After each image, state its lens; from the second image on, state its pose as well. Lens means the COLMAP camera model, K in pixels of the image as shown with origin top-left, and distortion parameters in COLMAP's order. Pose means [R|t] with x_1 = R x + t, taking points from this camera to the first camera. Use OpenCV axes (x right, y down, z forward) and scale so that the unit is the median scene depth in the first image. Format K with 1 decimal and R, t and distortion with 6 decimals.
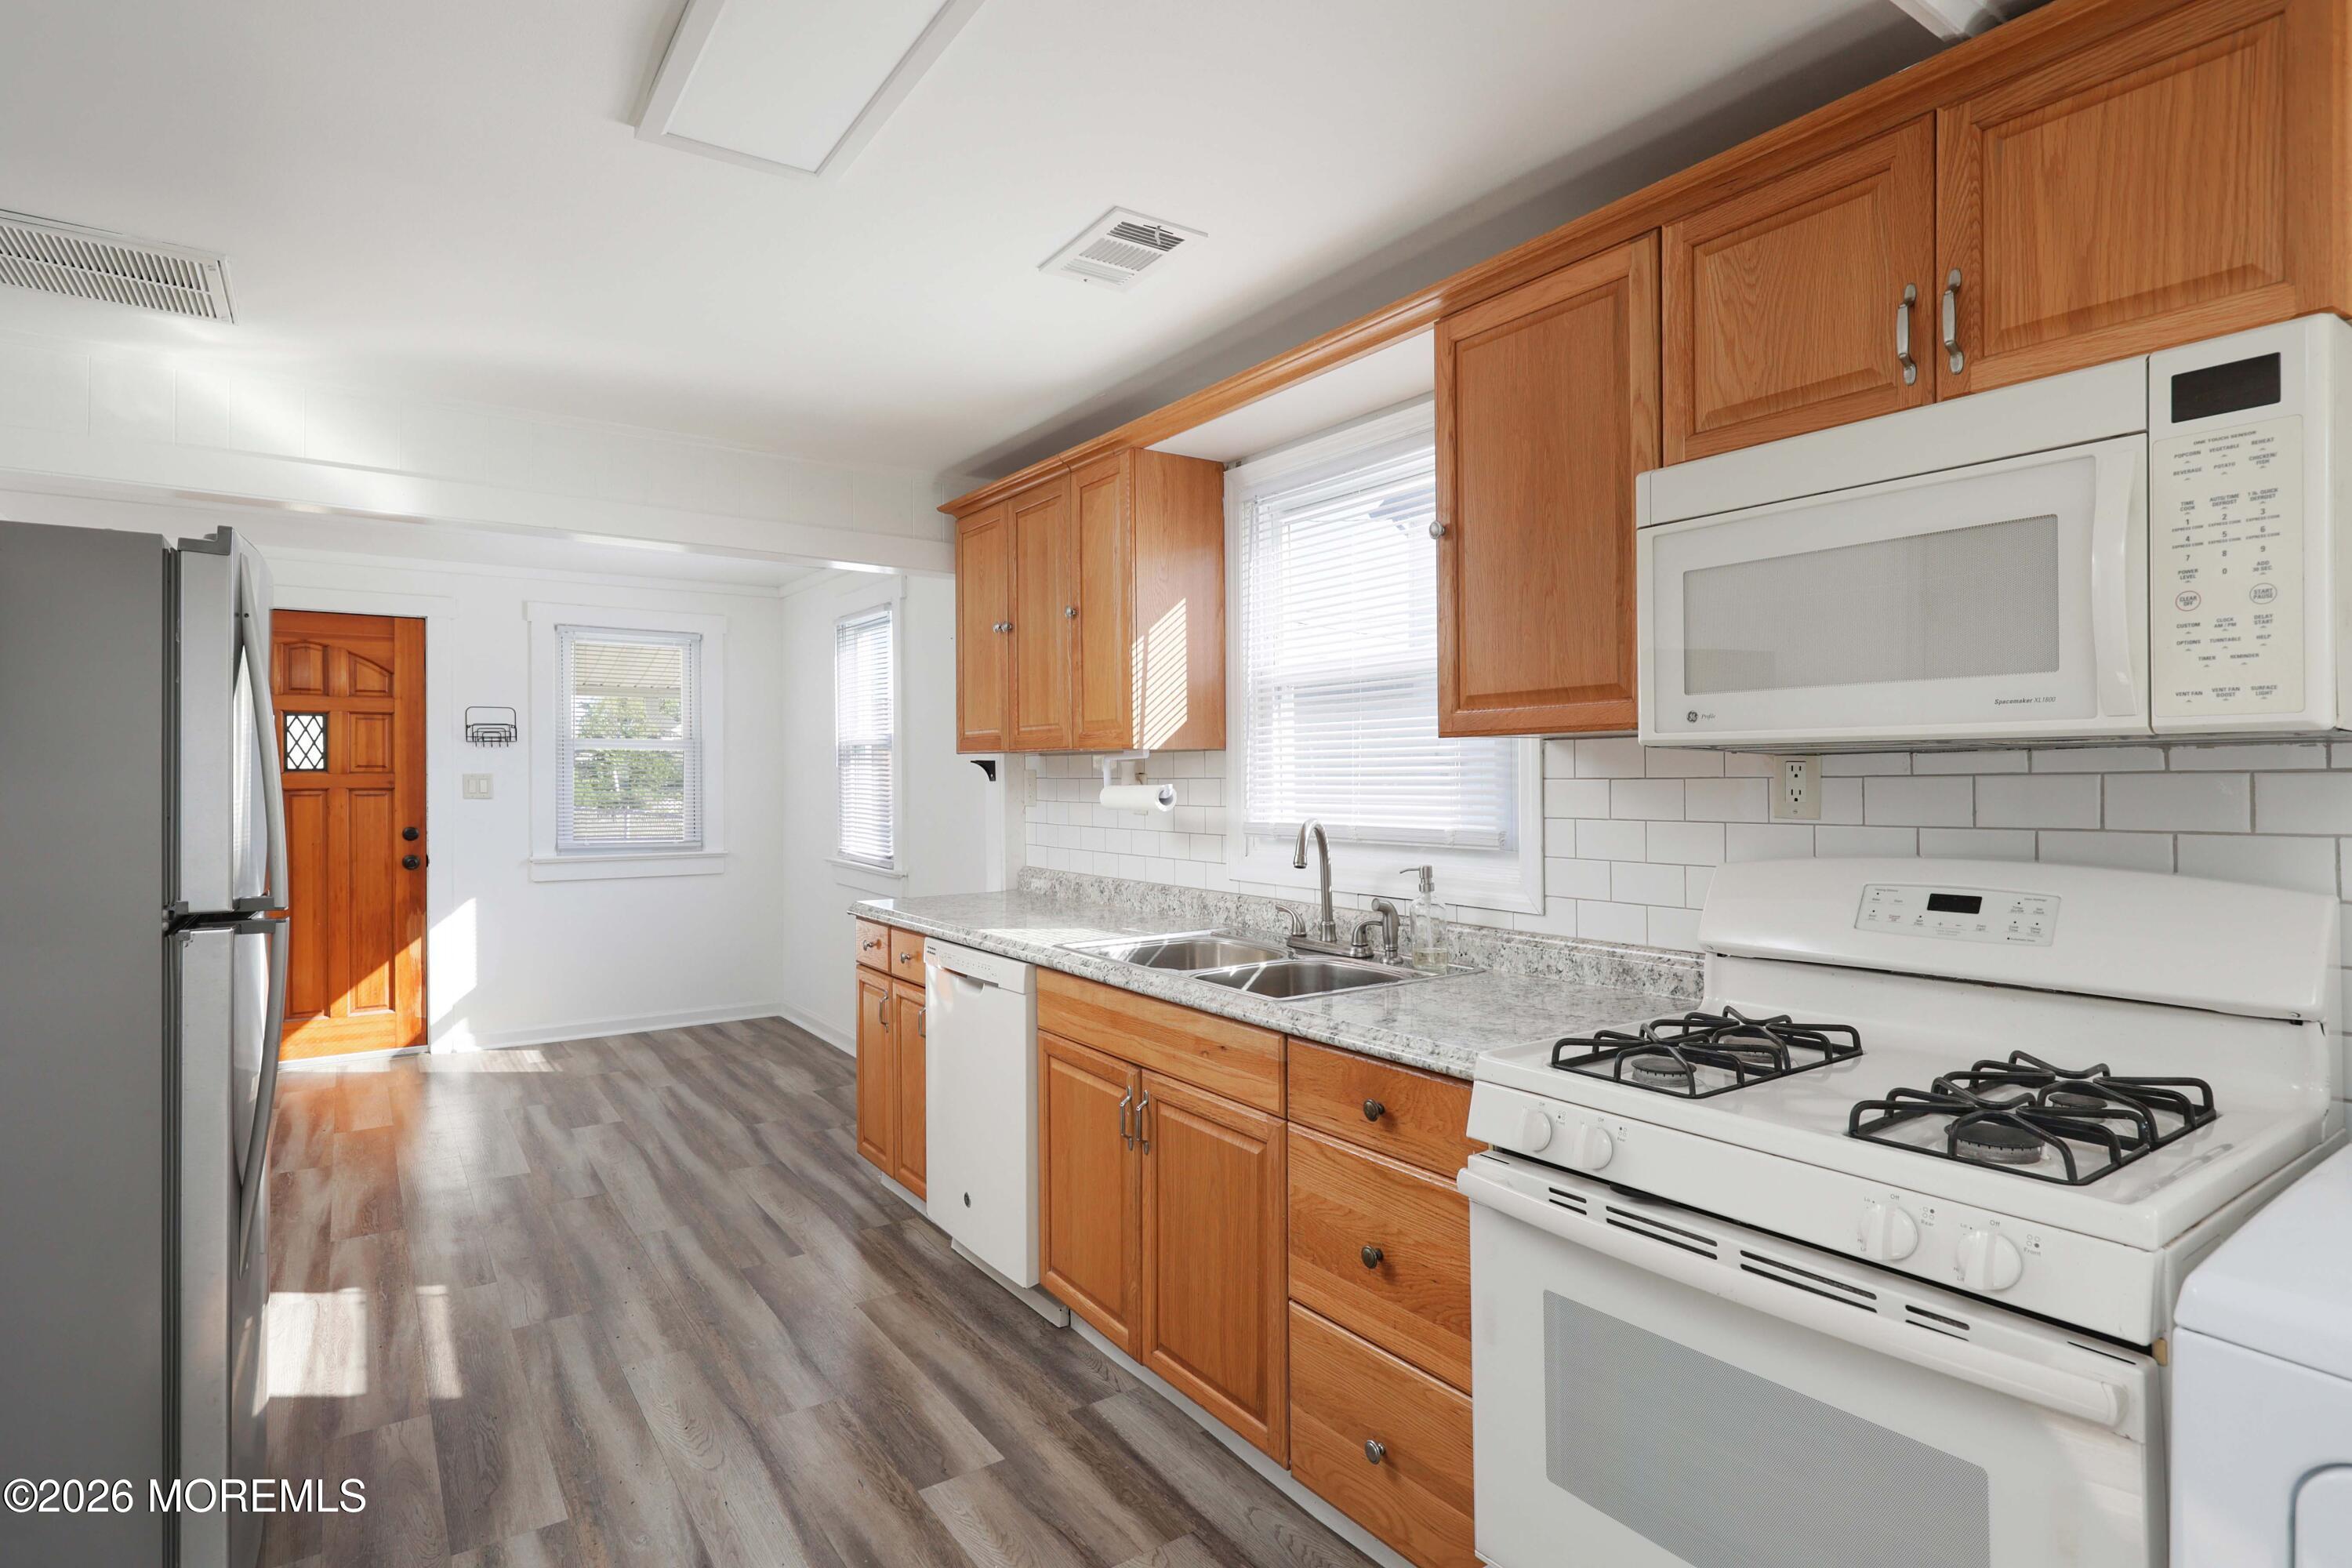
lens RADIAL K [[1227.5, 0, 1192.4], [0, 1227.5, 774.1], [0, 0, 1]] dist [0.001708, 0.000748]
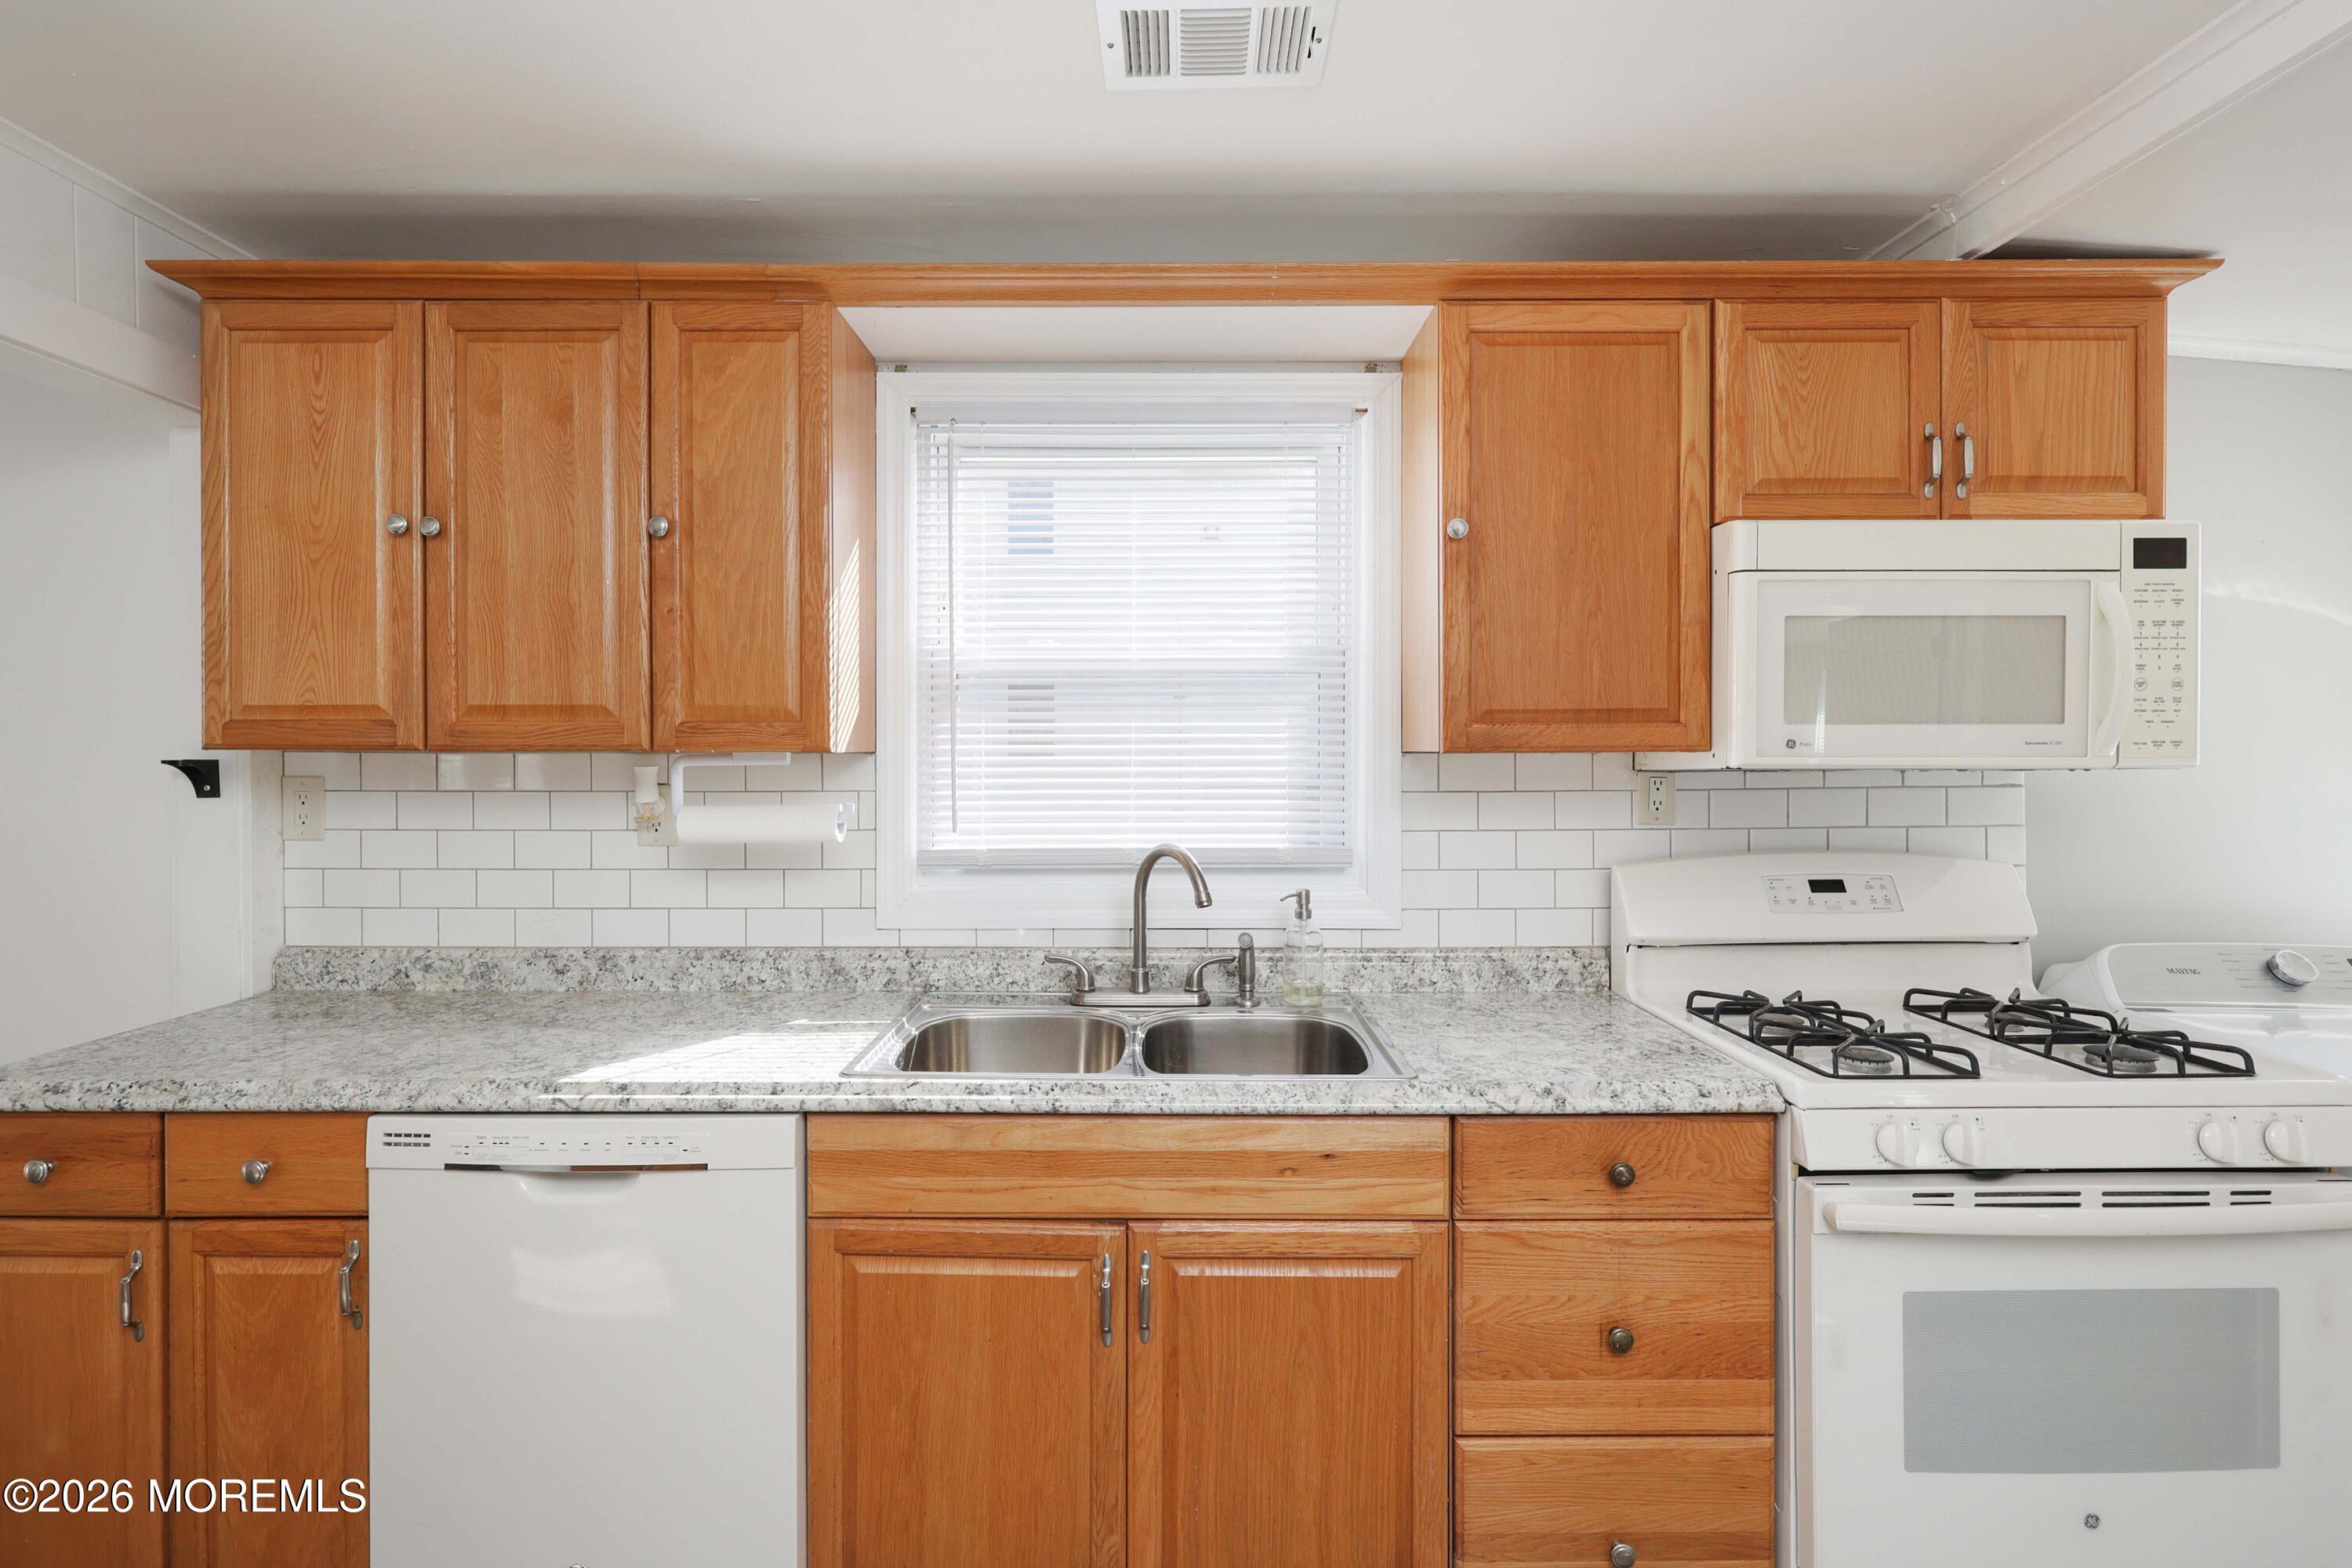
lens RADIAL K [[1104.5, 0, 1184.9], [0, 1104.5, 761.2], [0, 0, 1]] dist [0.000878, 0.000440]
pose [[0.569006, -0.000306, 0.822333, -0.601263], [-0.003044, 0.999992, 0.002478, -0.024761], [-0.822328, -0.003913, 0.569001, 0.694569]]
